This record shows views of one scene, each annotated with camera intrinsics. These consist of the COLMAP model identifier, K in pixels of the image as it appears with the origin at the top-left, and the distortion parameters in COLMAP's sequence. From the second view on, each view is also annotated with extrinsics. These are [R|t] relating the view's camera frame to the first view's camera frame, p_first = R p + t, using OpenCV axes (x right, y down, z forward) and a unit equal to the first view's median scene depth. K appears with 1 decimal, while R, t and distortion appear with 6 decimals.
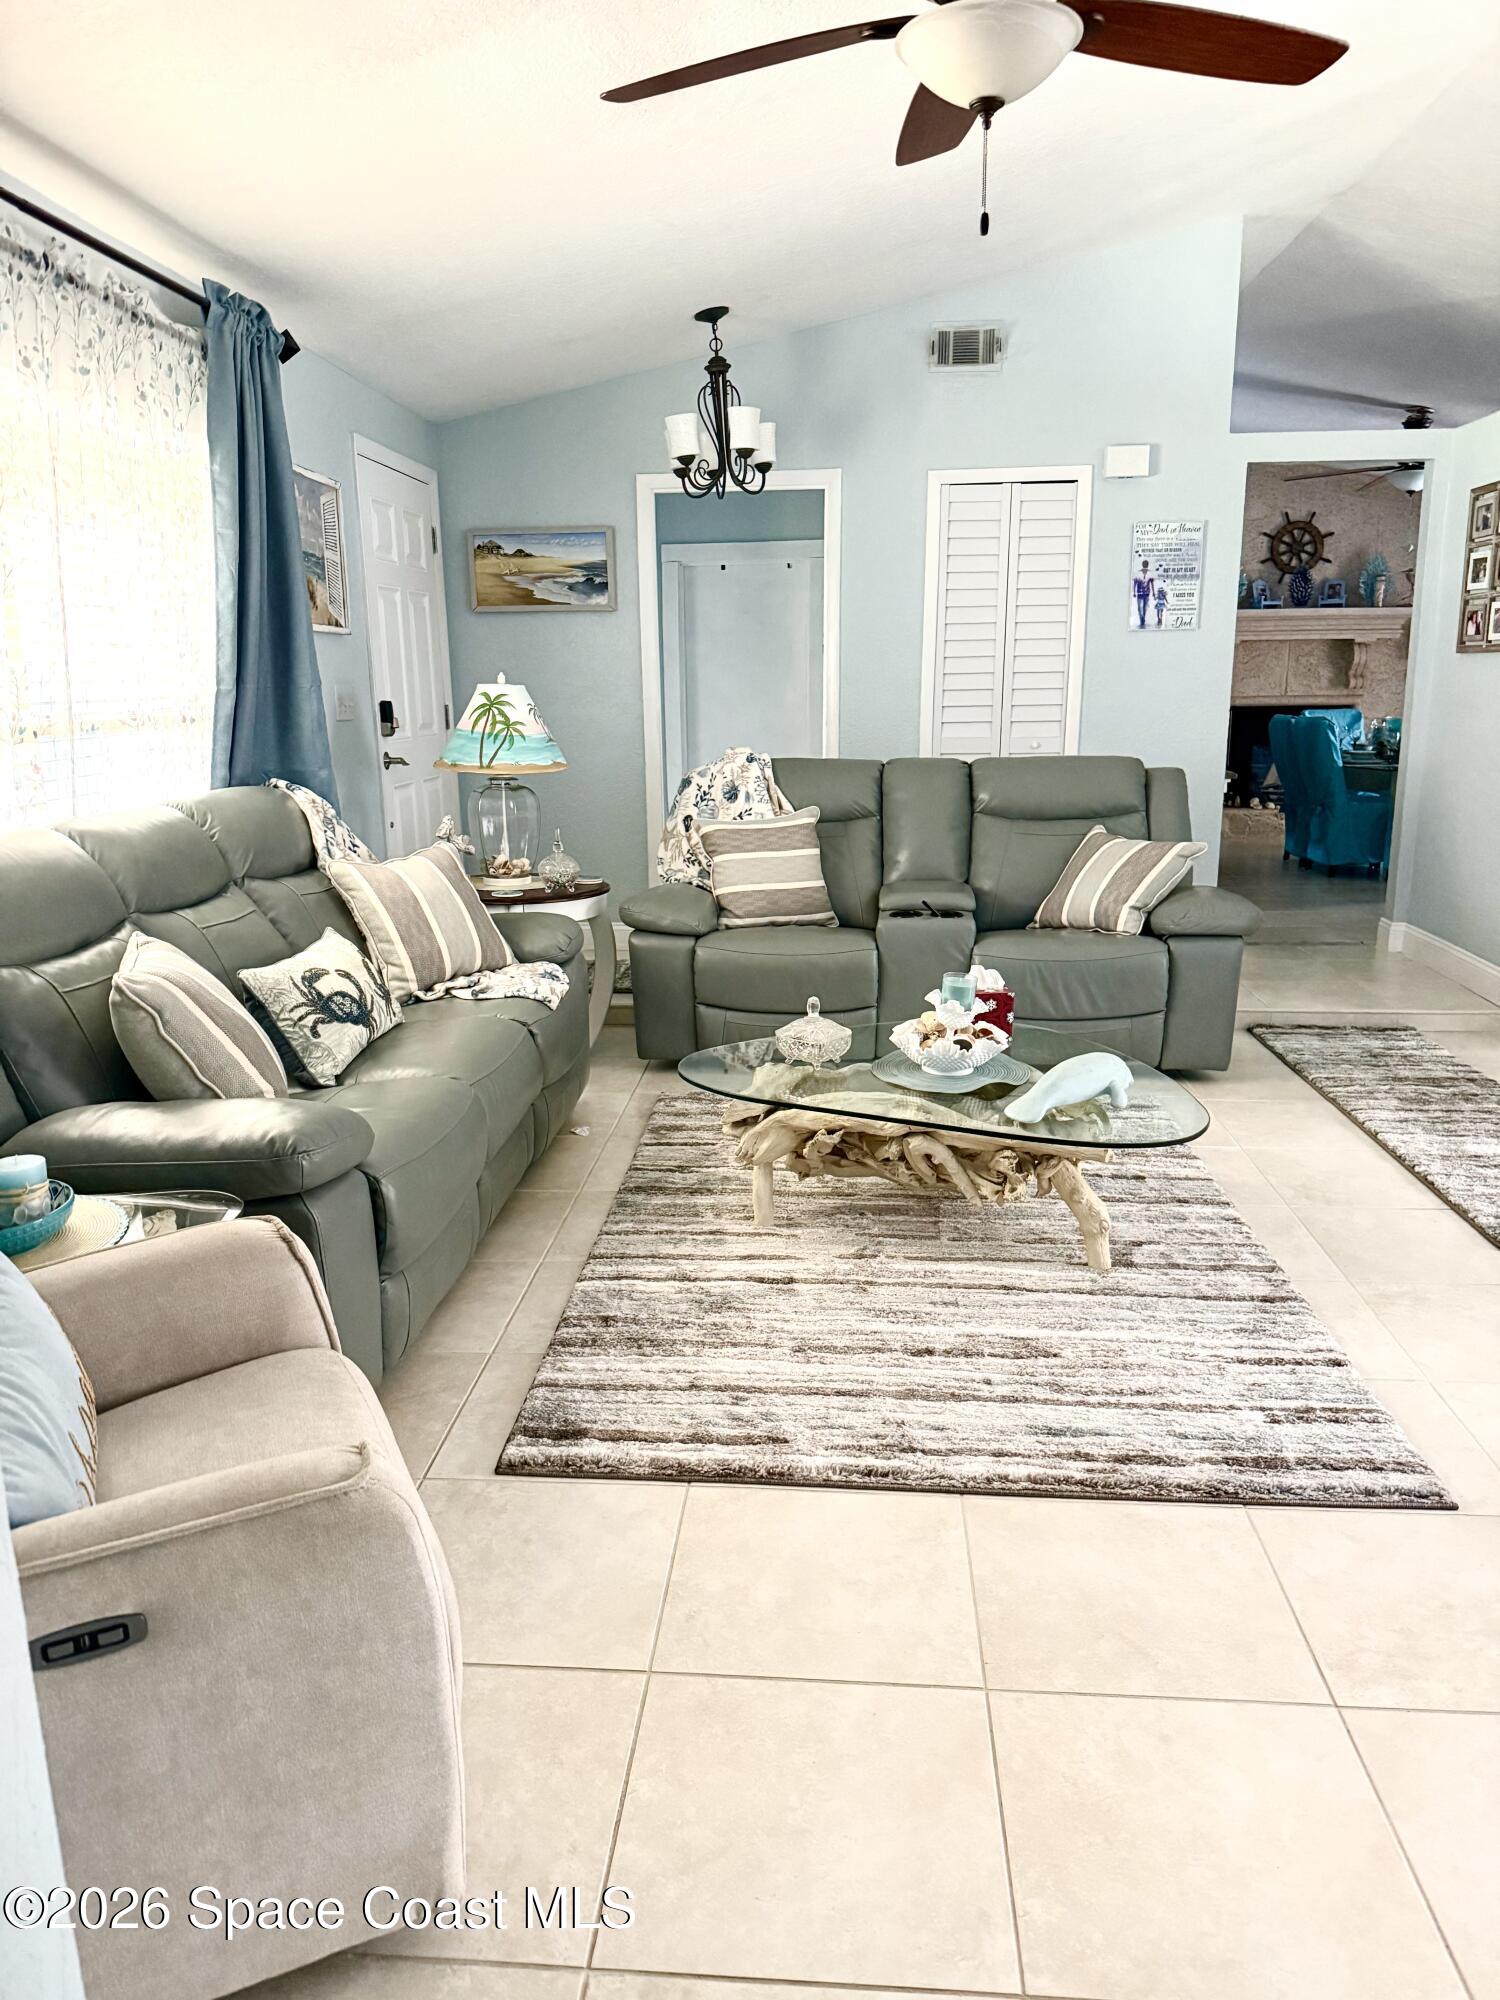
lens RADIAL K [[1422.4, 0, 749.0], [0, 1422.4, 1000.5], [0, 0, 1]] dist [0.053256, -0.058741]
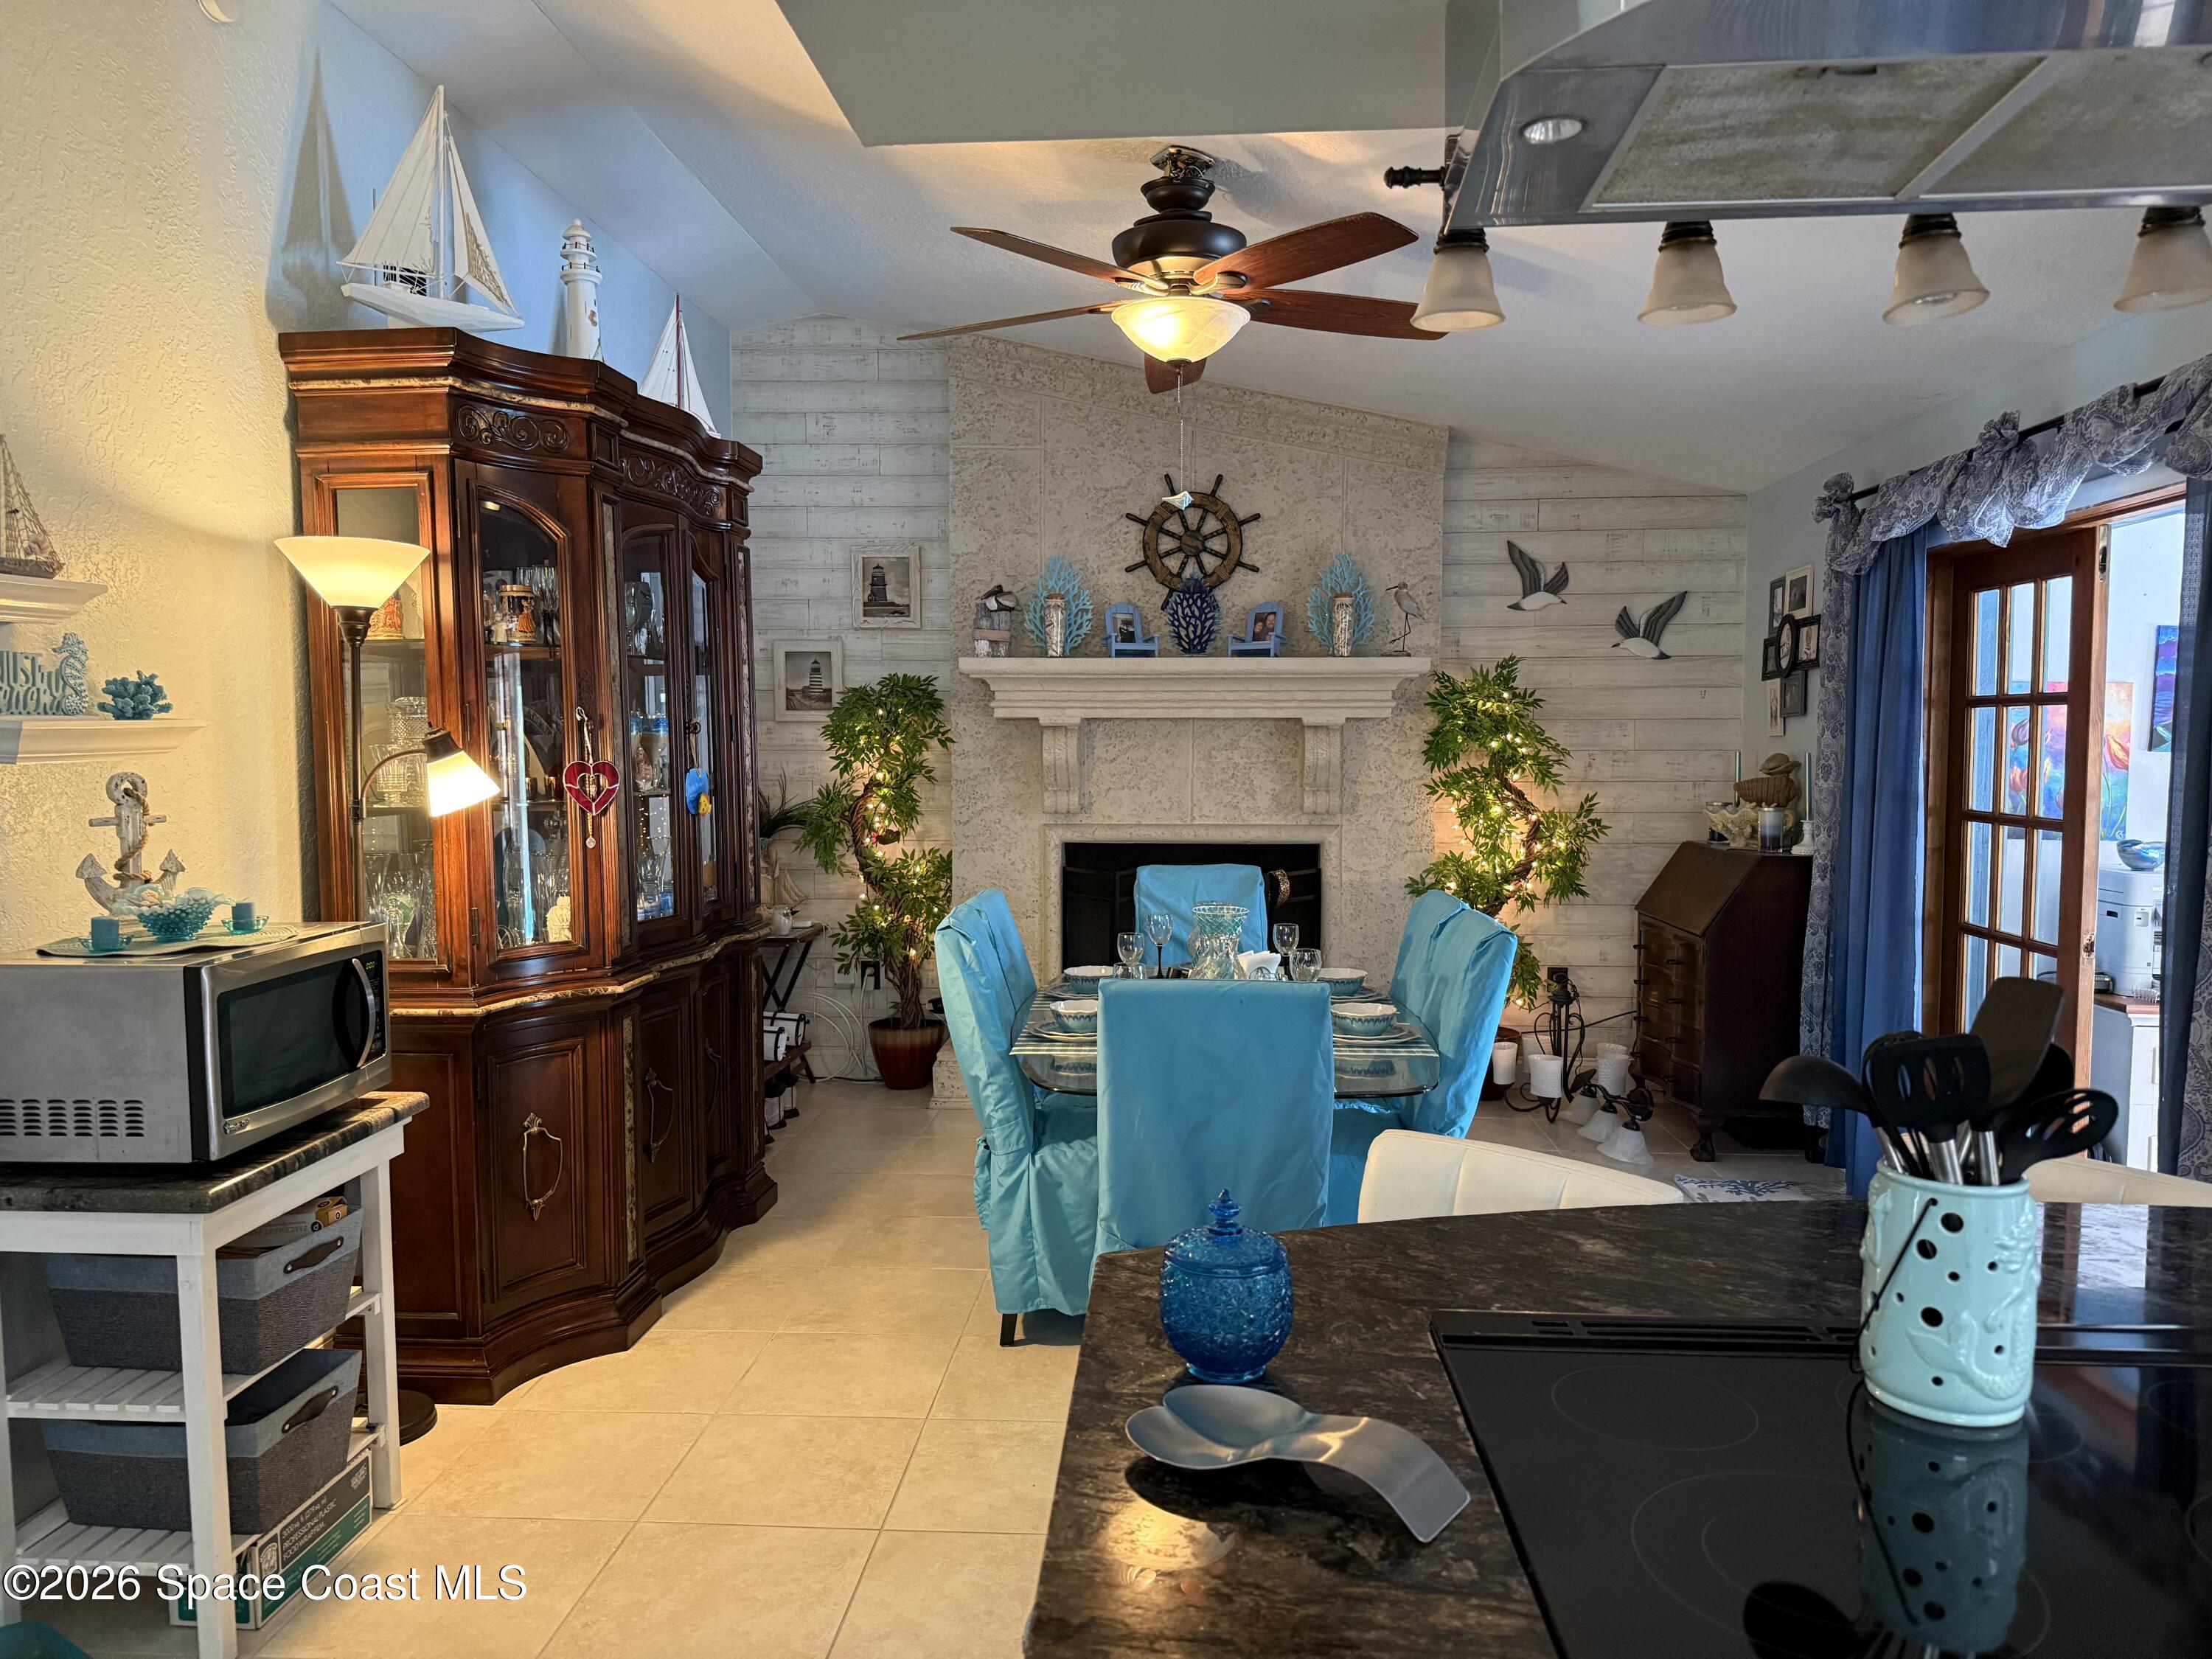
lens RADIAL K [[1573.2, 0, 1104.3], [0, 1573.2, 837.5], [0, 0, 1]] dist [0.053256, -0.058741]
pose [[0.999986, 0.002876, 0.004498, 0.347265], [-0.002118, 0.987071, -0.160272, -0.121870], [-0.004901, 0.160260, 0.987063, 0.463023]]
